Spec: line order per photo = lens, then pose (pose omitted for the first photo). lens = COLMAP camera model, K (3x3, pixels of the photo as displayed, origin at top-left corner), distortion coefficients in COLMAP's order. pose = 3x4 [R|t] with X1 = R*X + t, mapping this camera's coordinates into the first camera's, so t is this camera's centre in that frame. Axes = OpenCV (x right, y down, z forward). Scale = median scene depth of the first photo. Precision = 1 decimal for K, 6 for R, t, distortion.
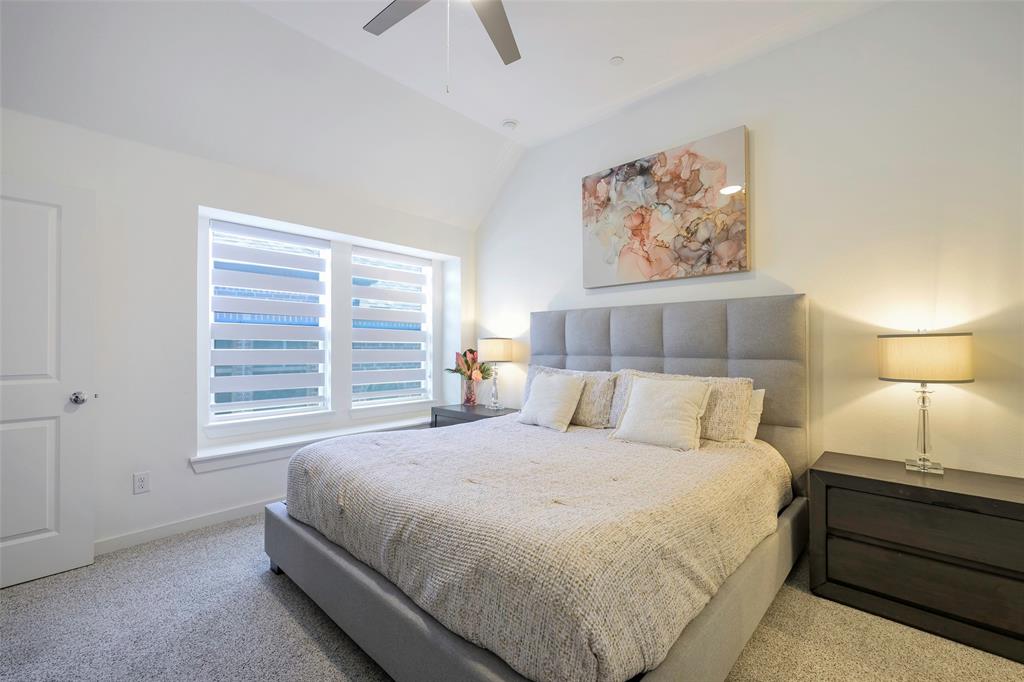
lens RADIAL K [[434.9, 0, 515.9], [0, 434.9, 342.3], [0, 0, 1]] dist [0.001223, -0.000119]
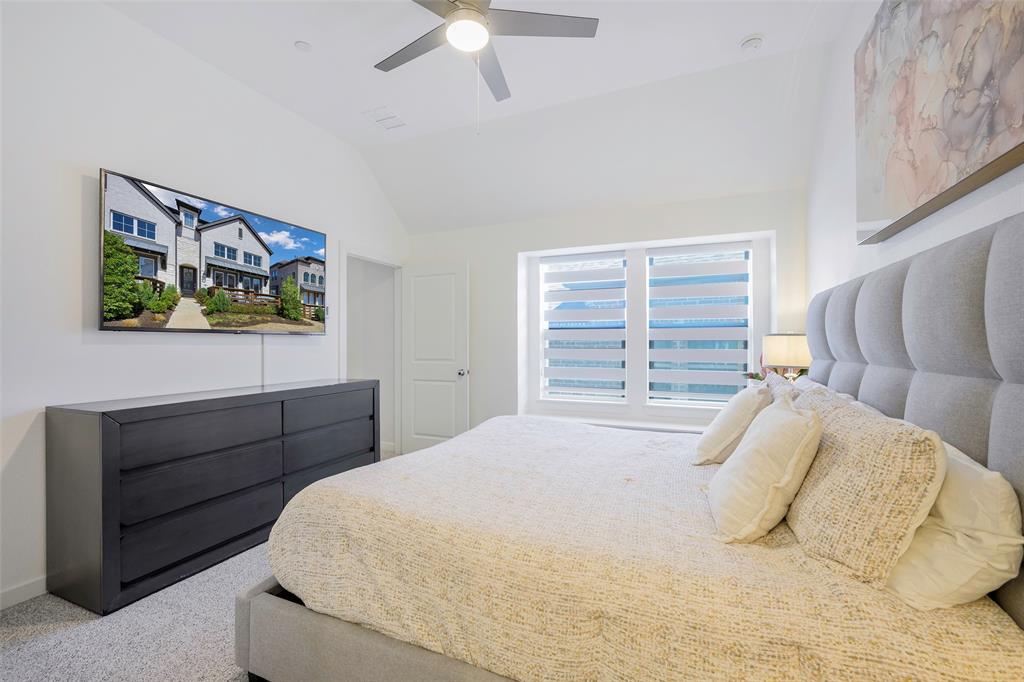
lens RADIAL K [[434.9, 0, 520.8], [0, 434.9, 345.0], [0, 0, 1]] dist [0.001223, -0.000119]
pose [[0.339139, -0.000519, -0.940736, 0.633827], [0.009402, 0.999952, 0.002838, 0.003286], [0.940689, -0.009807, 0.339128, 0.441487]]
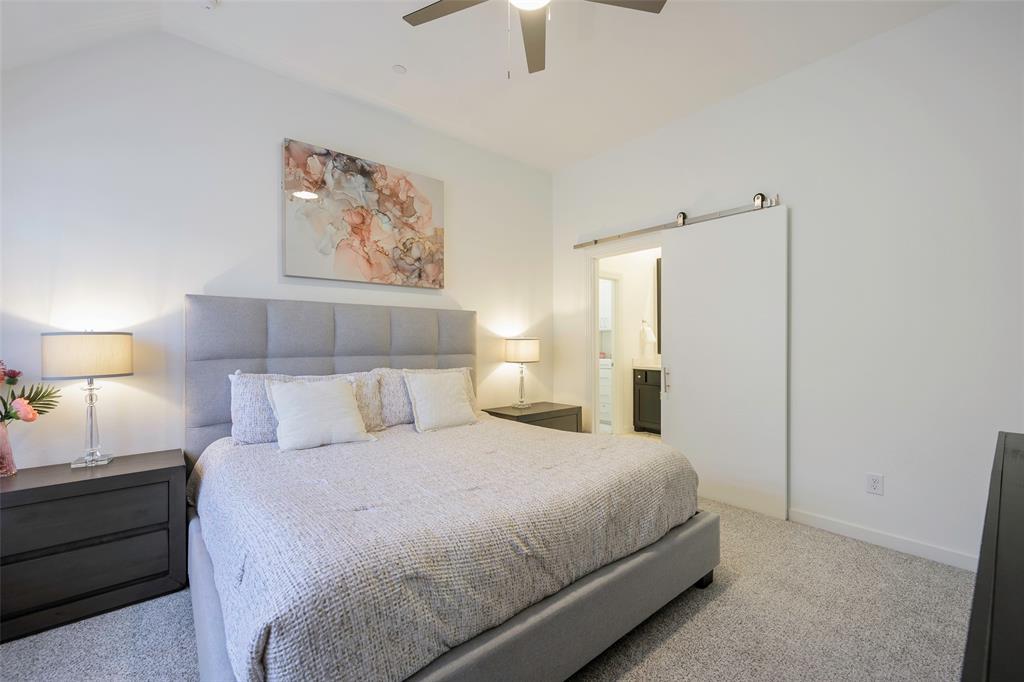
lens RADIAL K [[434.9, 0, 513.9], [0, 434.9, 342.8], [0, 0, 1]] dist [0.001223, -0.000119]
pose [[0.096504, -0.000217, 0.995333, -0.716599], [-0.004874, 0.999988, 0.000690, 0.000150], [-0.995321, -0.004918, 0.096502, 0.582331]]
